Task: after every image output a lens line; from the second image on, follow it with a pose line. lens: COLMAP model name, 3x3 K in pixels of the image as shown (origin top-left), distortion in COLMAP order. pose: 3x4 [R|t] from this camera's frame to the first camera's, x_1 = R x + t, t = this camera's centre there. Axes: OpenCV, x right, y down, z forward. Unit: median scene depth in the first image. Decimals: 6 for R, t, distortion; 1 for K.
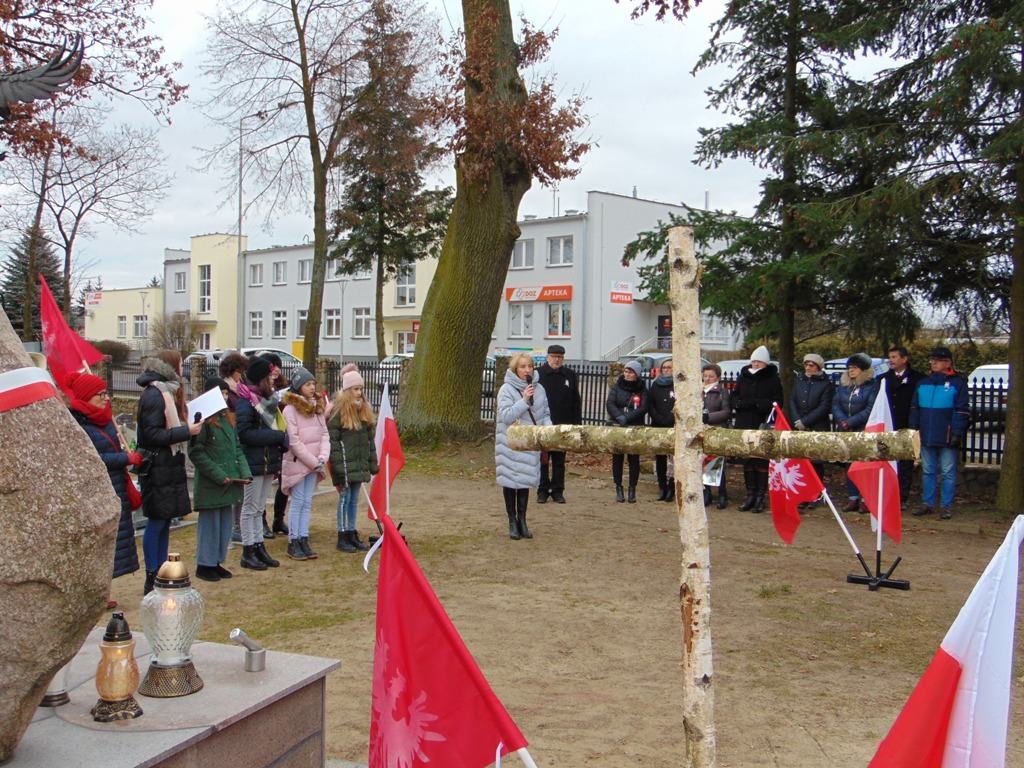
lens RADIAL K [[1045.3, 0, 518.2], [0, 1045.3, 399.9], [0, 0, 1]] dist [-0.020339, 0.000000]
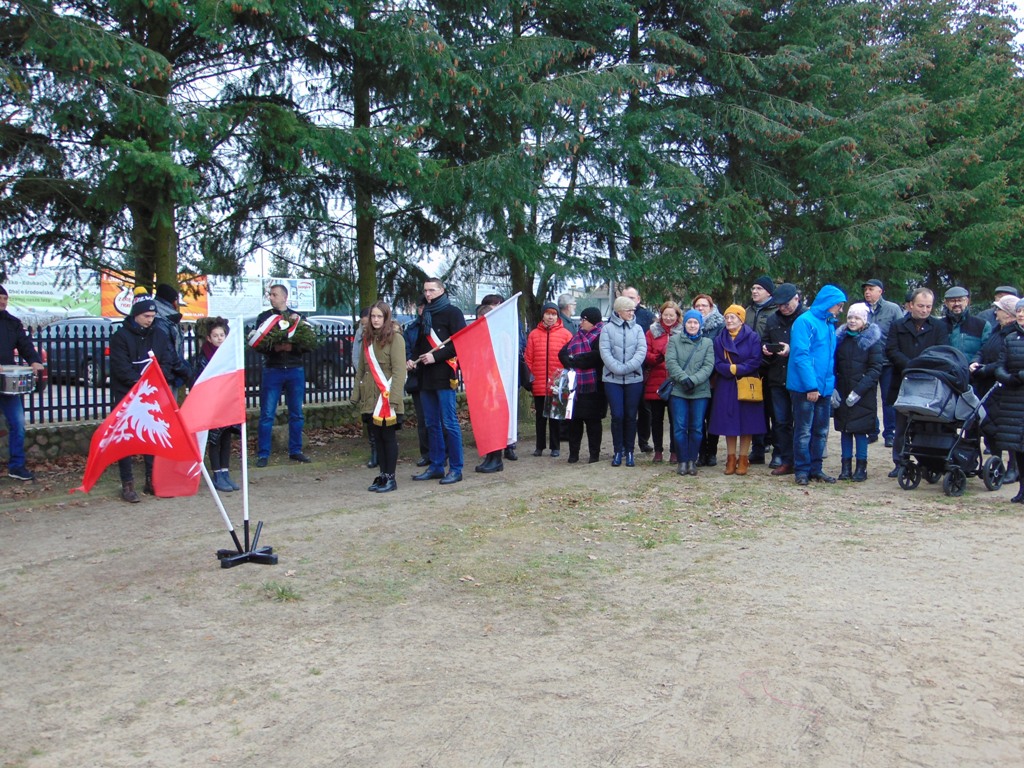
lens RADIAL K [[1045.3, 0, 493.0], [0, 1045.3, 378.2], [0, 0, 1]] dist [-0.020339, 0.000000]
pose [[-0.044647, -0.061962, 0.997079, -0.100520], [0.043639, 0.997001, 0.063911, -0.003247], [-0.998049, 0.046365, -0.041809, 0.165498]]
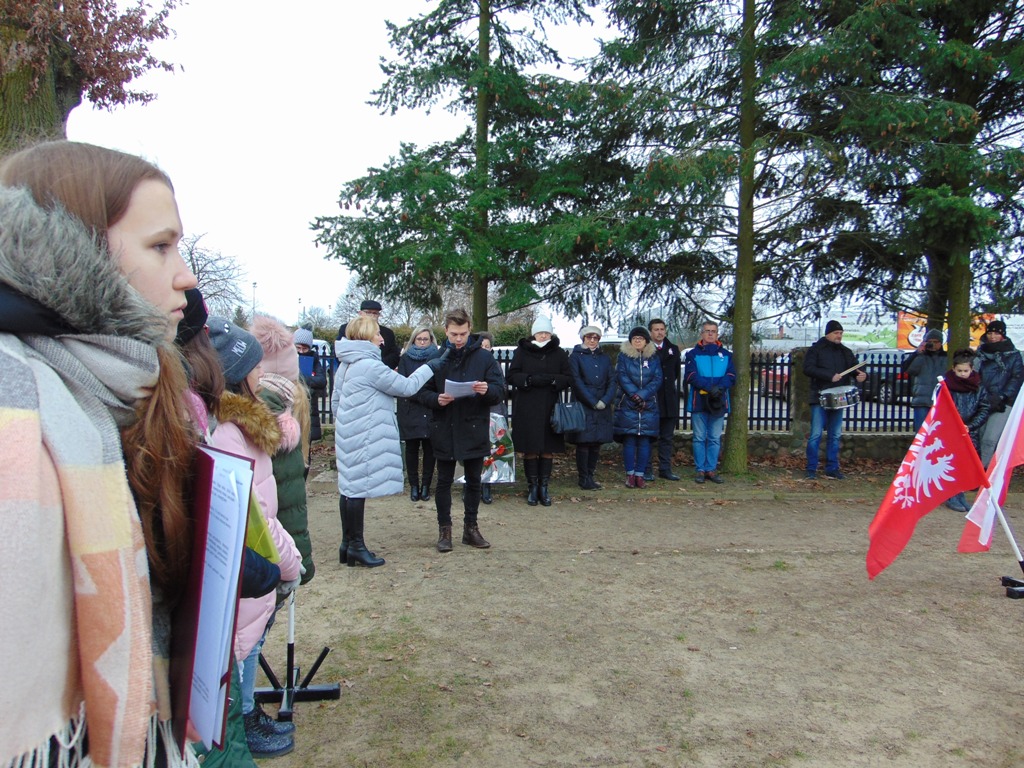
lens RADIAL K [[764.0, 0, 508.7], [0, 764.0, 384.1], [0, 0, 1]] dist [-0.019763, 0.052544]
pose [[0.706933, -0.030084, 0.706641, -0.075080], [0.020725, 0.999547, 0.021821, -0.002276], [-0.706977, -0.000780, 0.707236, 0.173079]]
